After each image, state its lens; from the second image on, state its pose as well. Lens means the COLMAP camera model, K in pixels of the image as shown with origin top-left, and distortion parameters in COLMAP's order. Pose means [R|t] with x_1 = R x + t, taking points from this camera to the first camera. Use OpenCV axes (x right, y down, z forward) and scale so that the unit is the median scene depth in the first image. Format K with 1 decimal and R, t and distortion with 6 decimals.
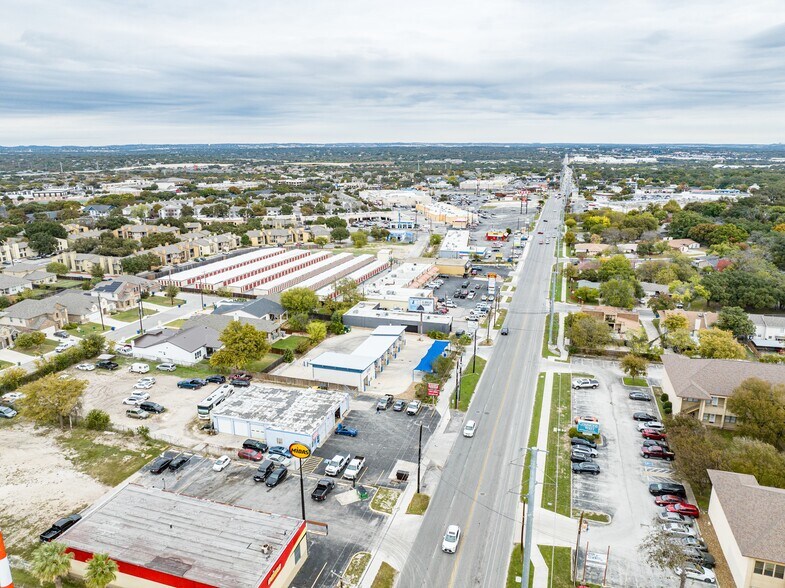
lens RADIAL K [[549.5, 0, 393.6], [0, 549.5, 292.2], [0, 0, 1]] dist [-0.036533, 0.005112]
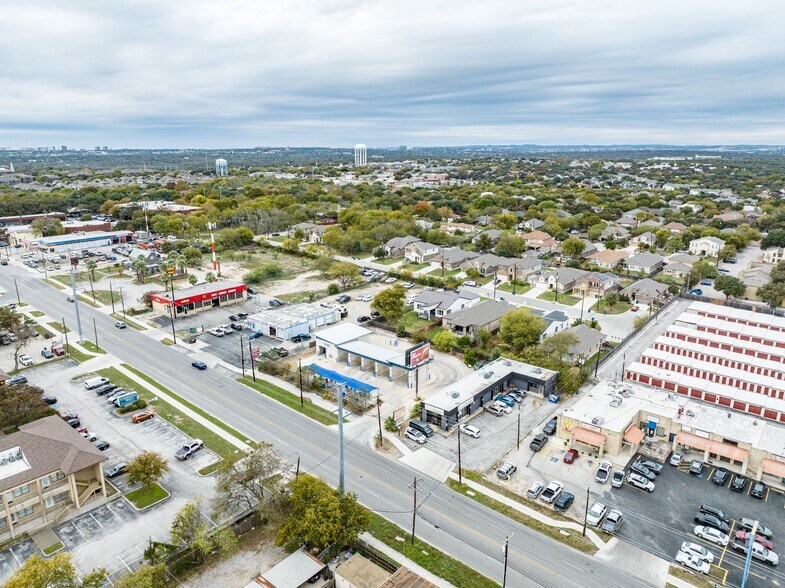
lens RADIAL K [[549.5, 0, 393.6], [0, 549.5, 292.2], [0, 0, 1]] dist [-0.036533, 0.005112]
pose [[-0.384851, 0.242656, -0.890510, 0.719113], [-0.236207, 0.906798, 0.349176, -0.313989], [0.892242, 0.344725, -0.291665, 1.145299]]
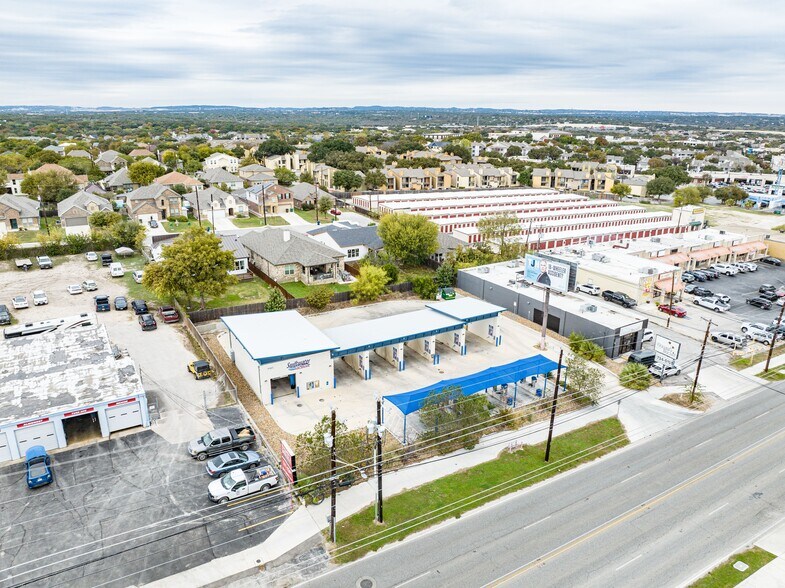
lens RADIAL K [[553.7, 0, 393.5], [0, 553.7, 282.1], [0, 0, 1]] dist [-0.041178, 0.006051]
pose [[0.749070, 0.208345, -0.628877, 0.240997], [-0.184634, 0.977305, 0.103857, 0.006734], [0.636242, 0.038316, 0.770537, 0.552101]]
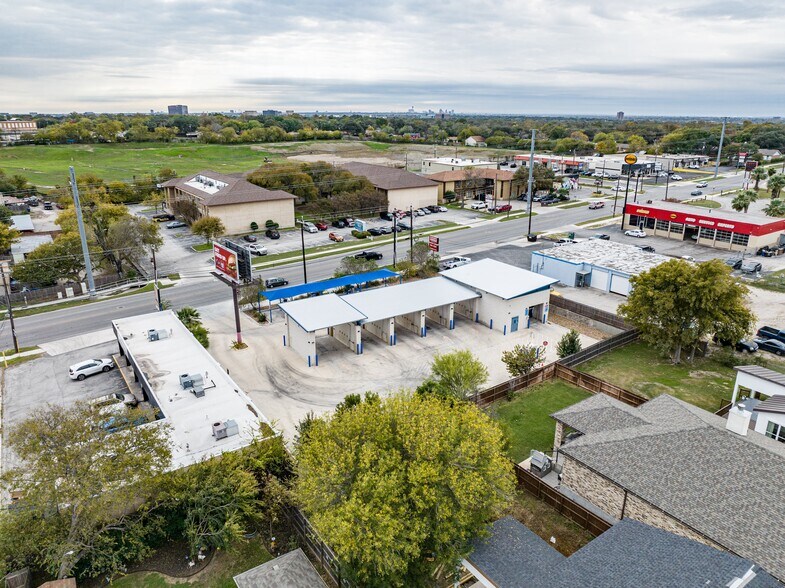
lens RADIAL K [[549.5, 0, 393.6], [0, 549.5, 292.2], [0, 0, 1]] dist [-0.036533, 0.005112]
pose [[-0.786441, -0.189238, 0.587962, -0.289644], [0.163359, 0.854289, 0.493461, -0.139607], [-0.595671, 0.484127, -0.640935, 1.183908]]
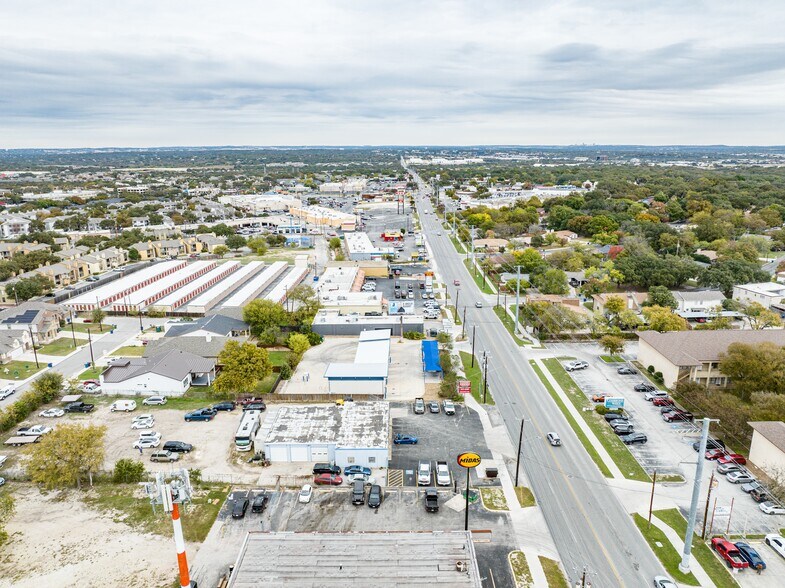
lens RADIAL K [[549.8, 0, 392.7], [0, 549.8, 285.3], [0, 0, 1]] dist [-0.032280, 0.000449]
pose [[0.957326, -0.072142, 0.279860, -0.238053], [0.076981, 0.997012, -0.006324, -0.010857], [-0.278568, 0.027598, 0.960020, 0.039256]]
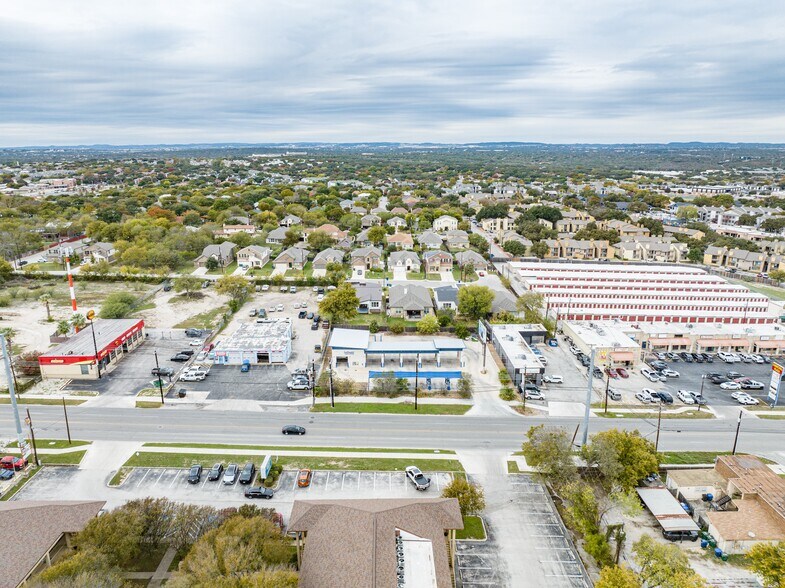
lens RADIAL K [[543.8, 0, 395.9], [0, 543.8, 304.7], [0, 0, 1]] dist [-0.029187, 0.003241]
pose [[0.318119, 0.272519, -0.908039, 0.750148], [-0.246732, 0.948589, 0.198250, -0.147901], [0.915382, 0.160975, 0.369003, 0.544311]]
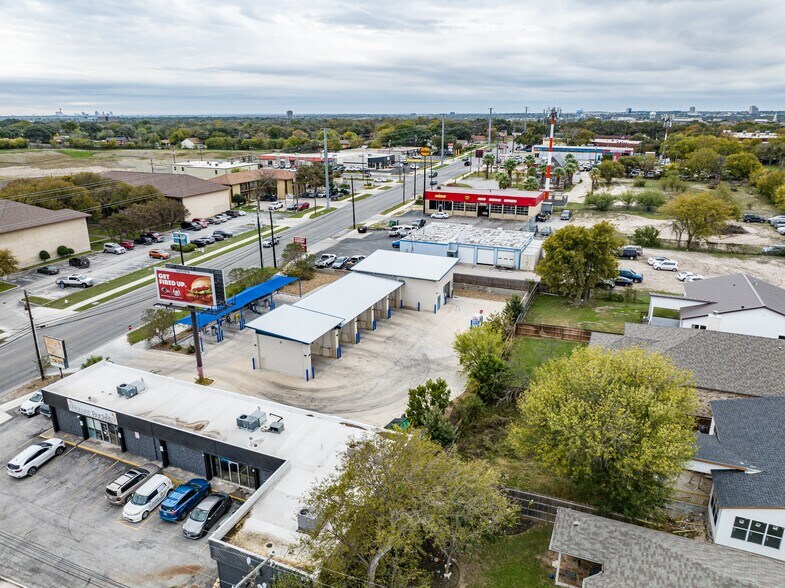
lens RADIAL K [[549.5, 0, 393.6], [0, 549.5, 292.2], [0, 0, 1]] dist [-0.036533, 0.005112]
pose [[-0.994767, -0.025415, 0.098955, -0.115363], [0.033105, 0.836129, 0.547533, -0.162505], [-0.096655, 0.547944, -0.830912, 1.264550]]
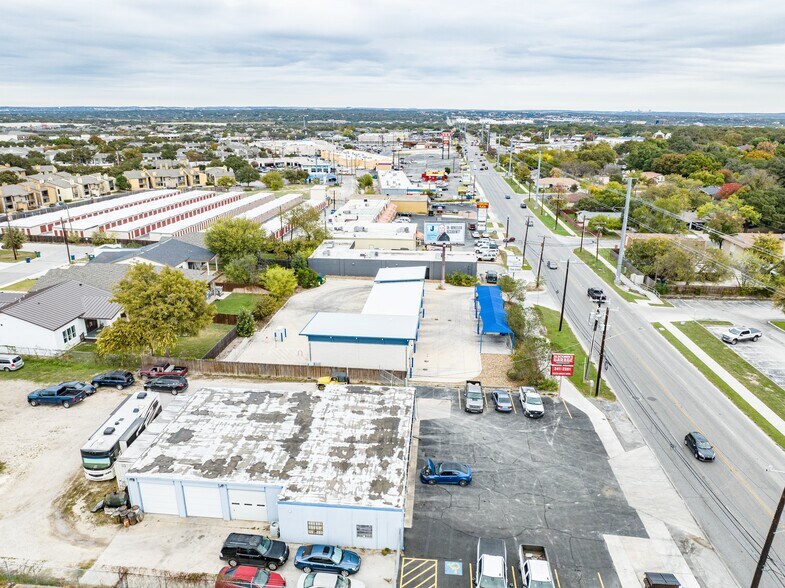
lens RADIAL K [[549.5, 0, 393.6], [0, 549.5, 292.2], [0, 0, 1]] dist [-0.036533, 0.005112]
pose [[0.976920, -0.056399, 0.206026, -0.139922], [0.044224, 0.997019, 0.063233, 0.048450], [-0.208978, -0.052662, 0.976501, 0.378891]]
